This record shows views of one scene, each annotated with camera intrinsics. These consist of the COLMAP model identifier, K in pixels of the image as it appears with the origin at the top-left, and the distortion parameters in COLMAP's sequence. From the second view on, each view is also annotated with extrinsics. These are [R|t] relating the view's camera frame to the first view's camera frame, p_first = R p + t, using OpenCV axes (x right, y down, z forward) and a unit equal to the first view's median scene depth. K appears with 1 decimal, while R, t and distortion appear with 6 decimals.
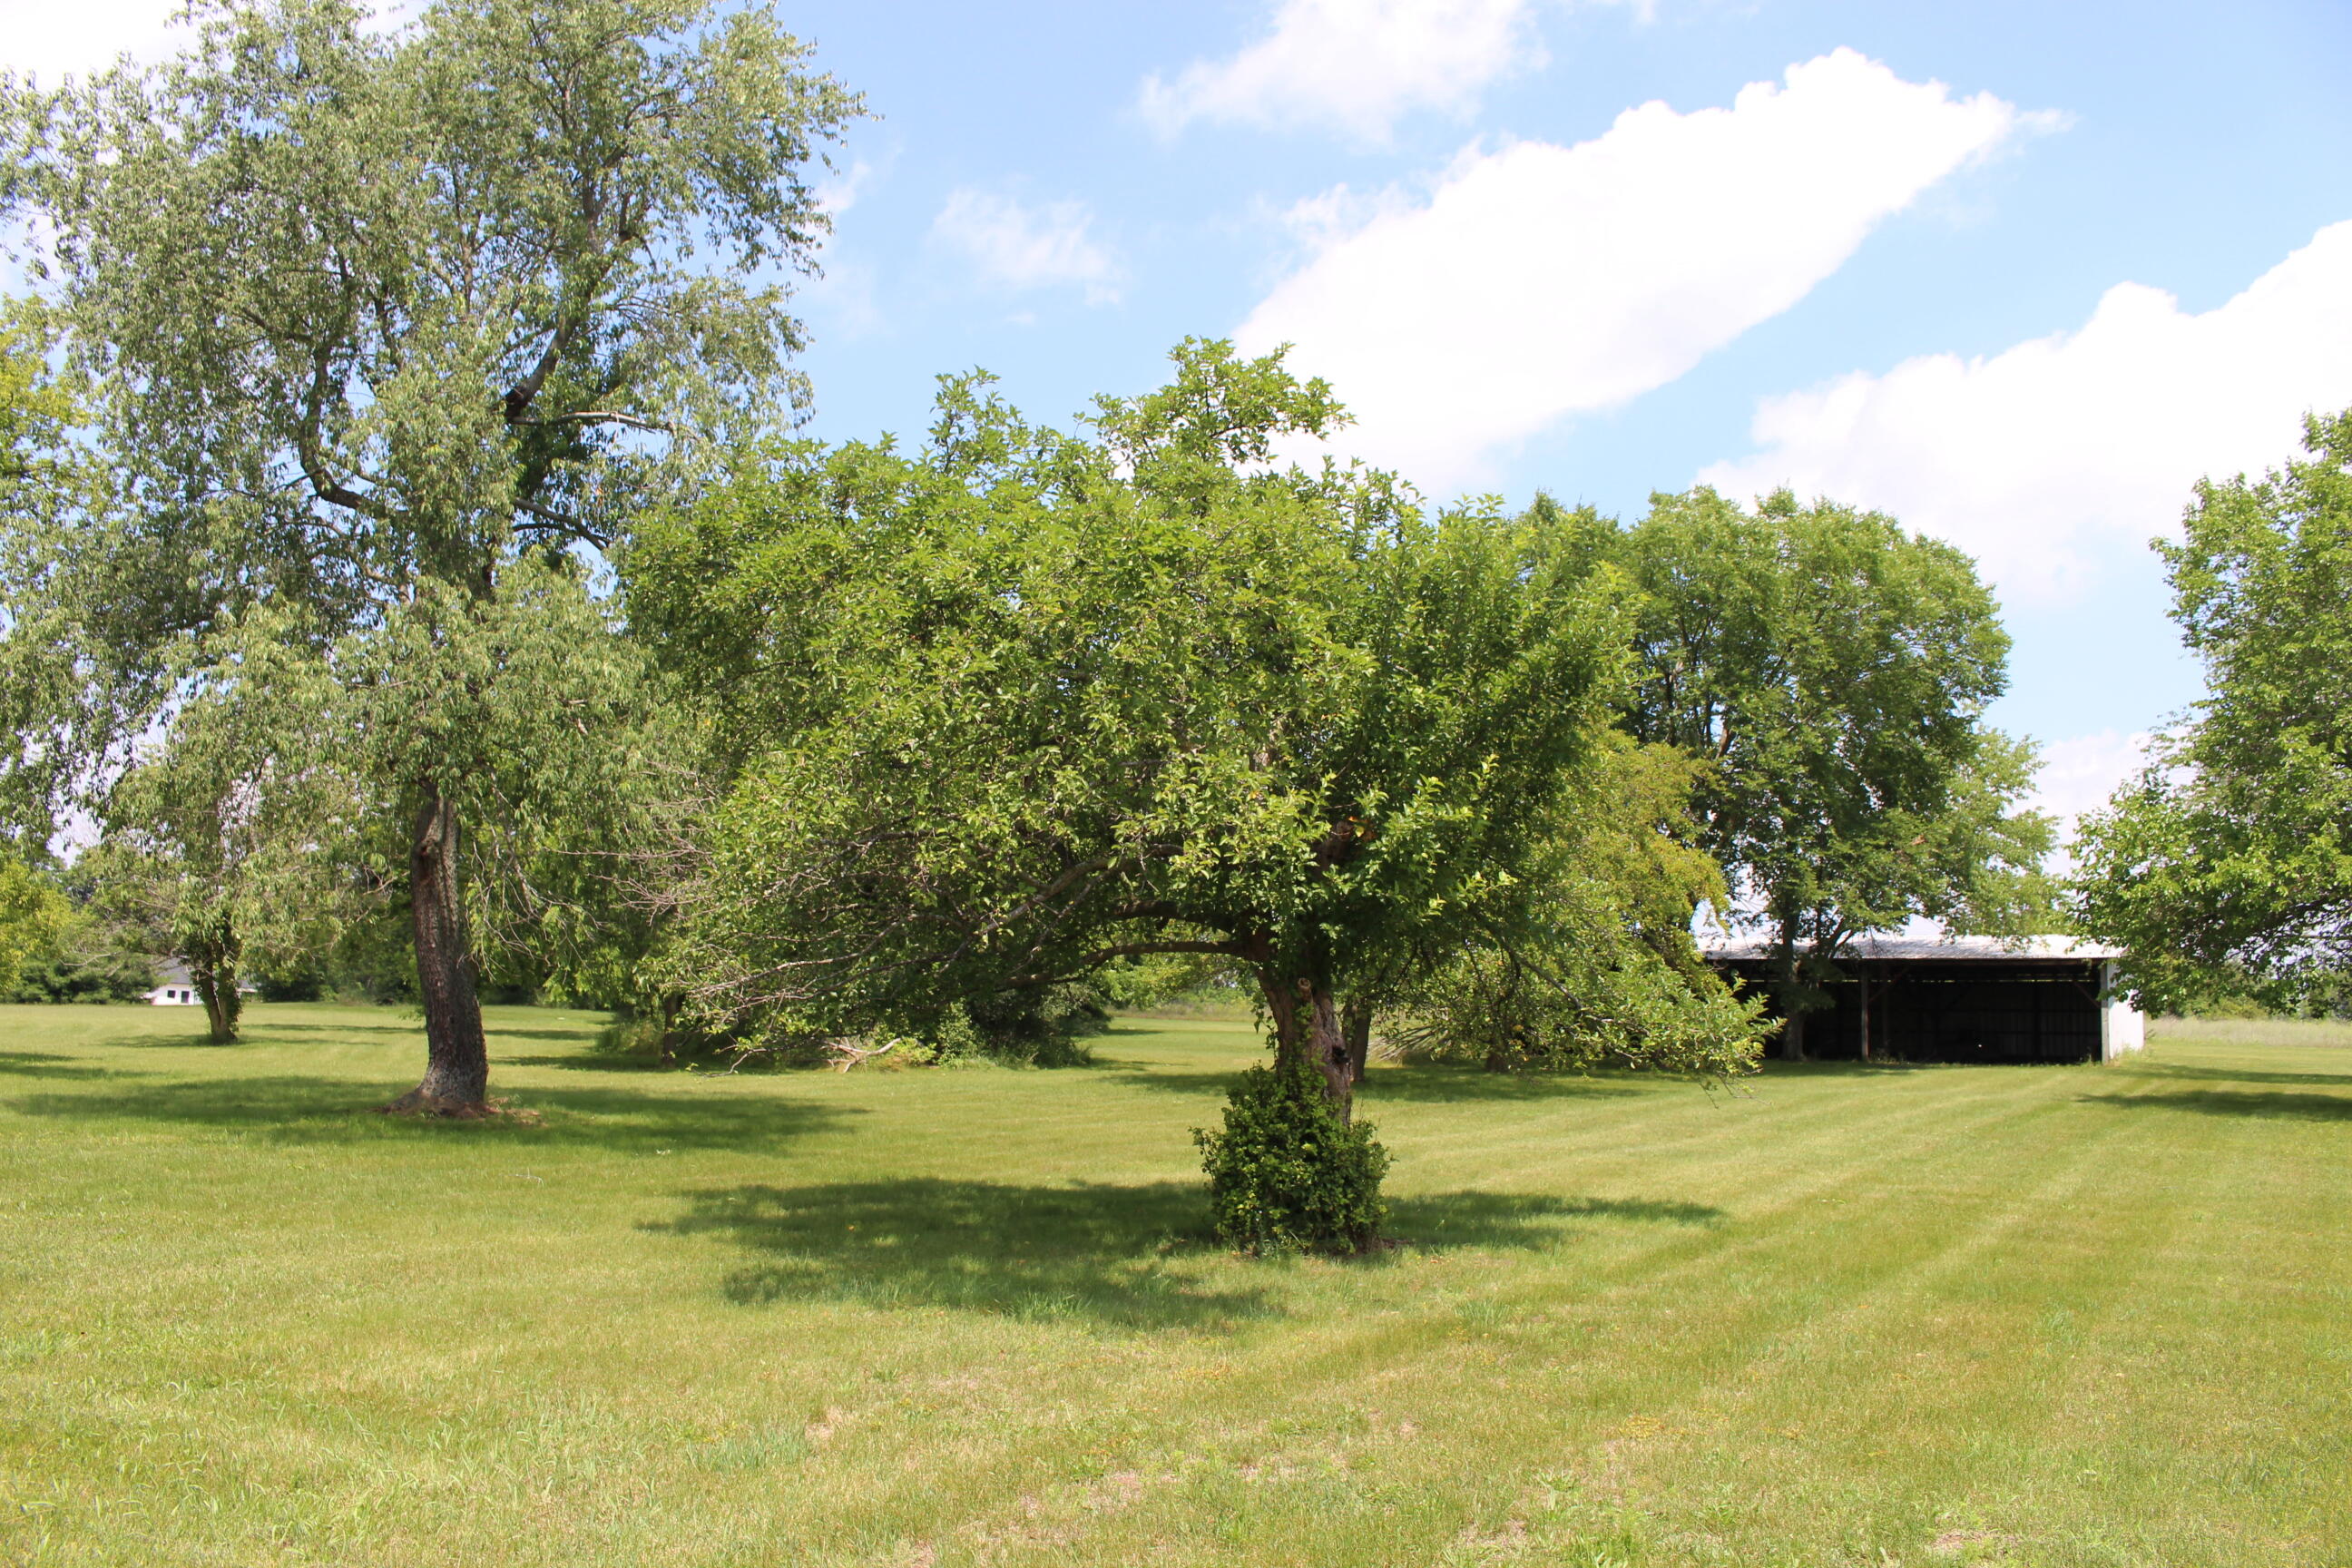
lens RADIAL K [[1939.7, 0, 1177.1], [0, 1939.7, 748.0], [0, 0, 1]] dist [-0.153231, 0.131401]
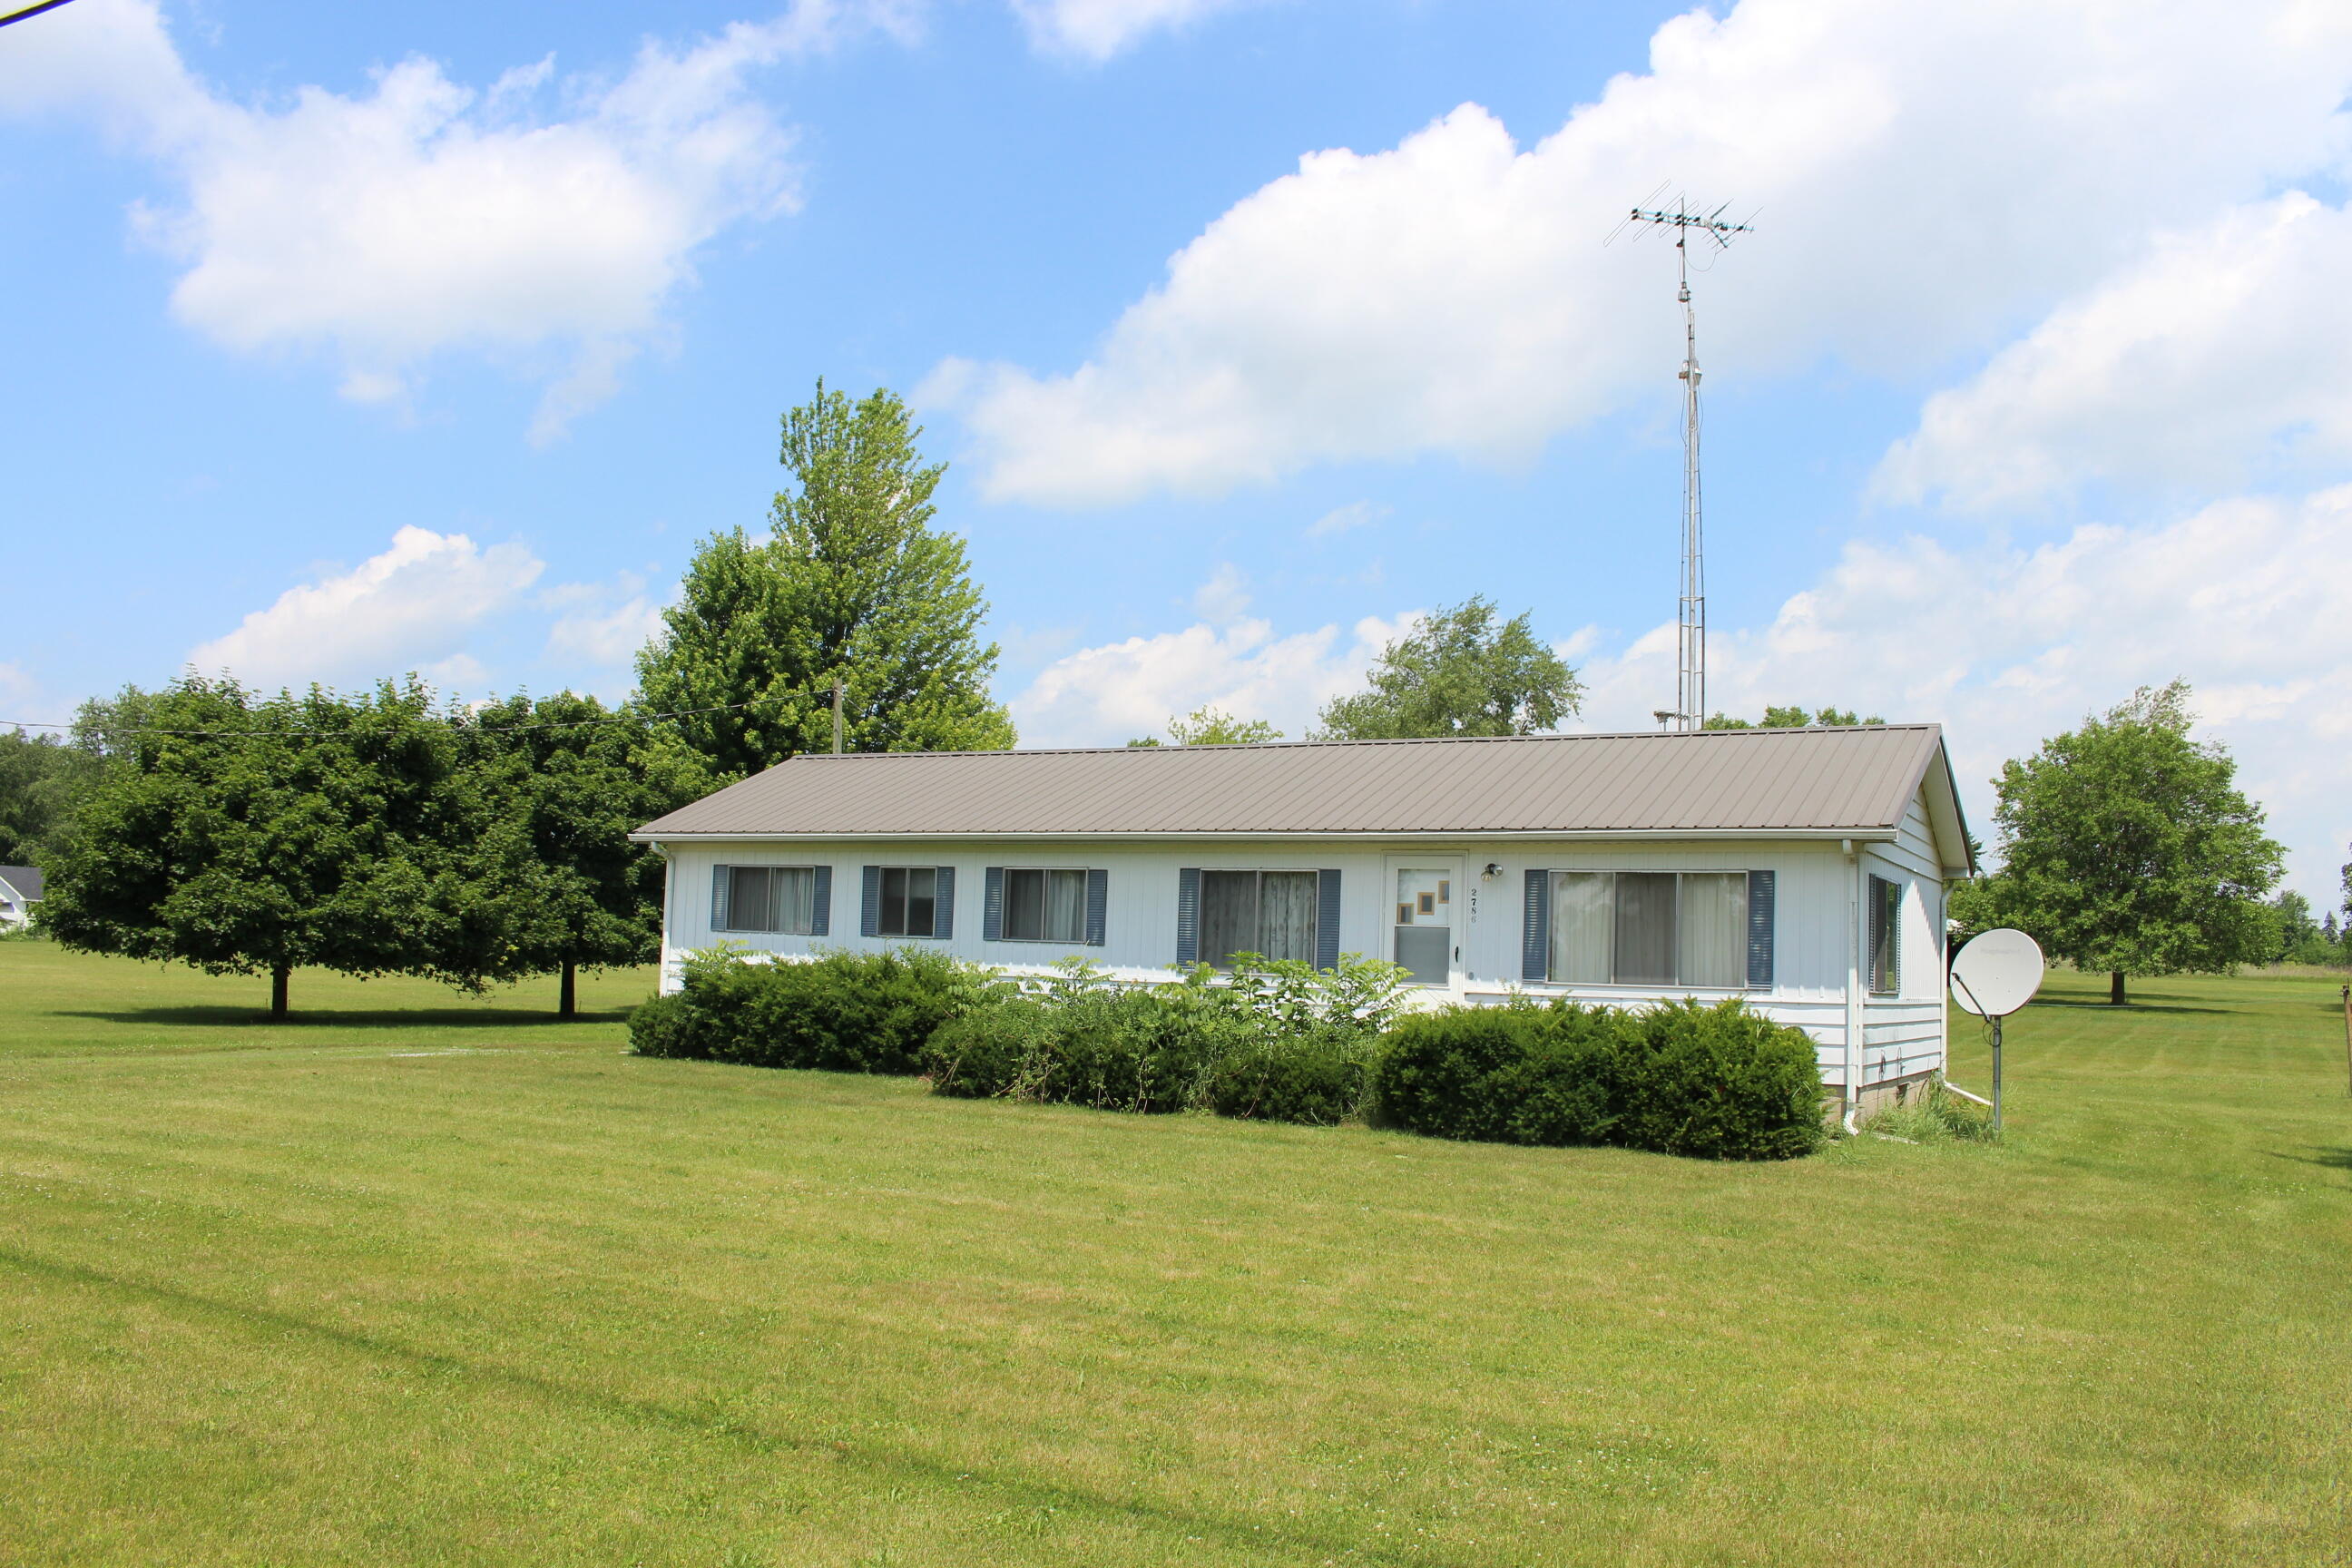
lens RADIAL K [[1939.7, 0, 1185.2], [0, 1939.7, 773.2], [0, 0, 1]] dist [-0.153231, 0.131401]
pose [[0.999222, 0.007710, 0.038668, -0.524873], [-0.009989, 0.998202, 0.059109, -0.204997], [-0.038143, -0.059449, 0.997502, -1.184084]]
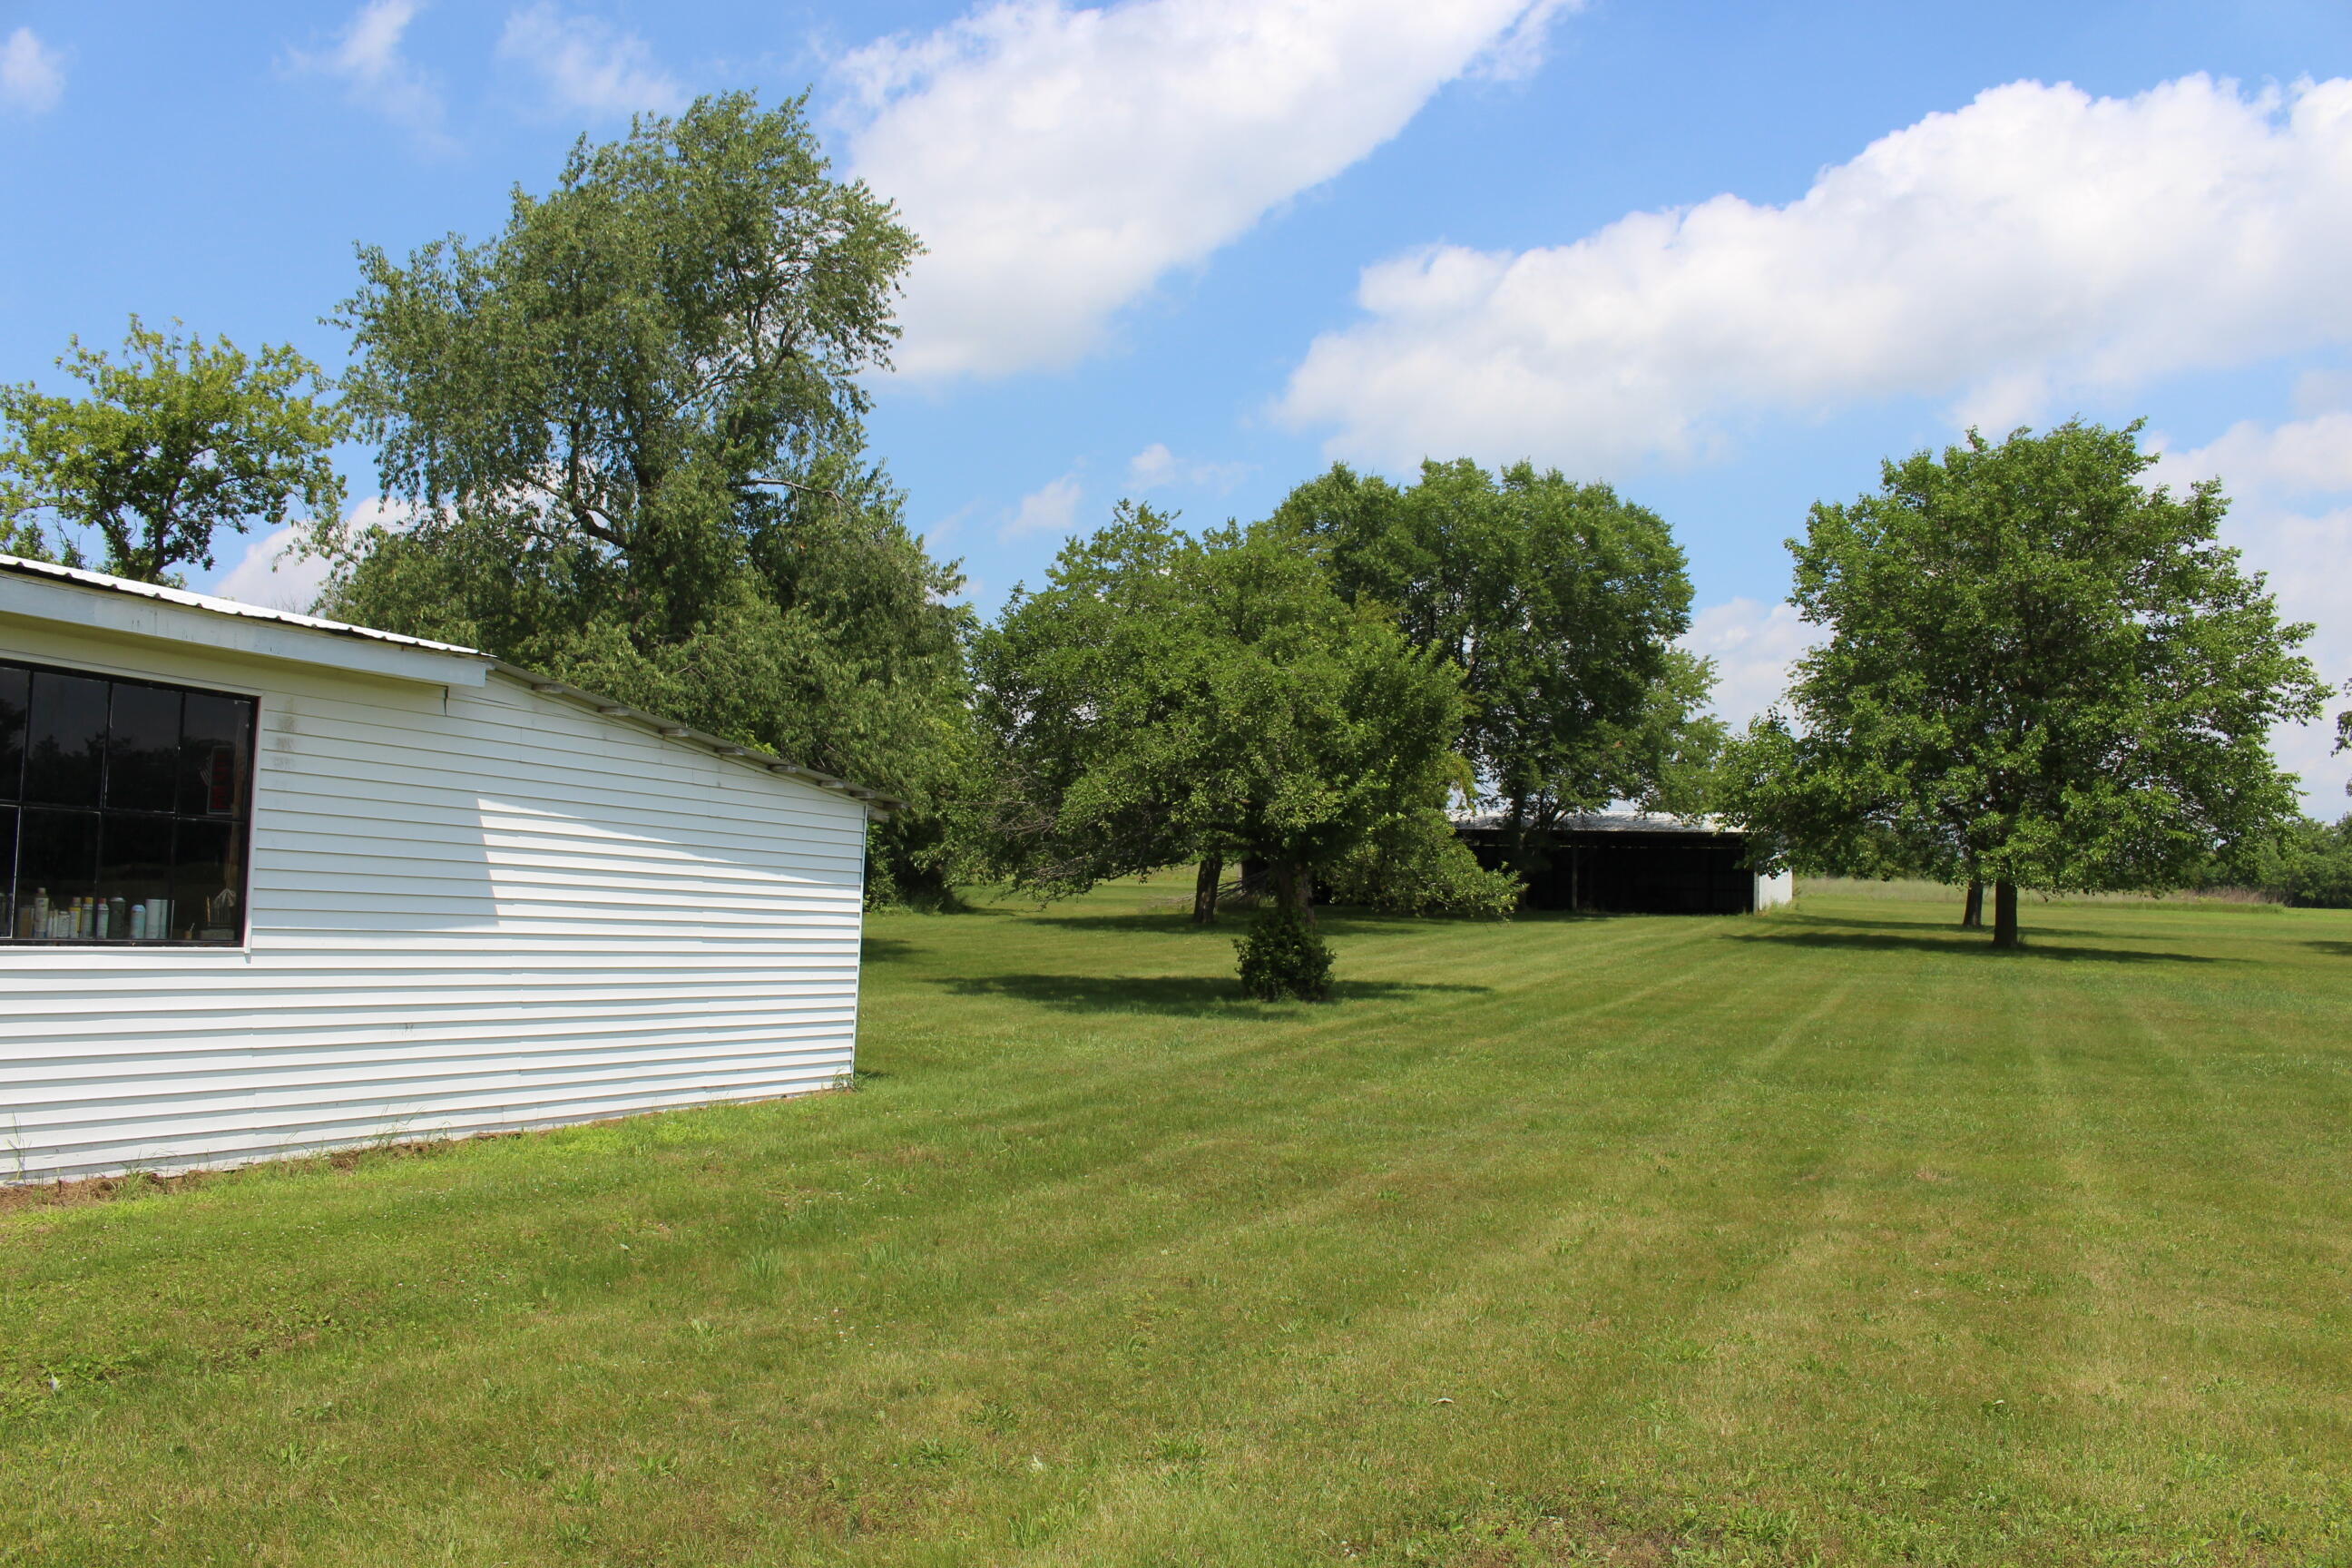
lens RADIAL K [[1939.7, 0, 1200.8], [0, 1939.7, 749.8], [0, 0, 1]] dist [-0.153231, 0.131401]
pose [[0.988570, 0.010276, 0.150411, -0.097337], [-0.021901, 0.996880, 0.075839, -0.042782], [-0.149162, -0.078266, 0.985710, -0.275540]]
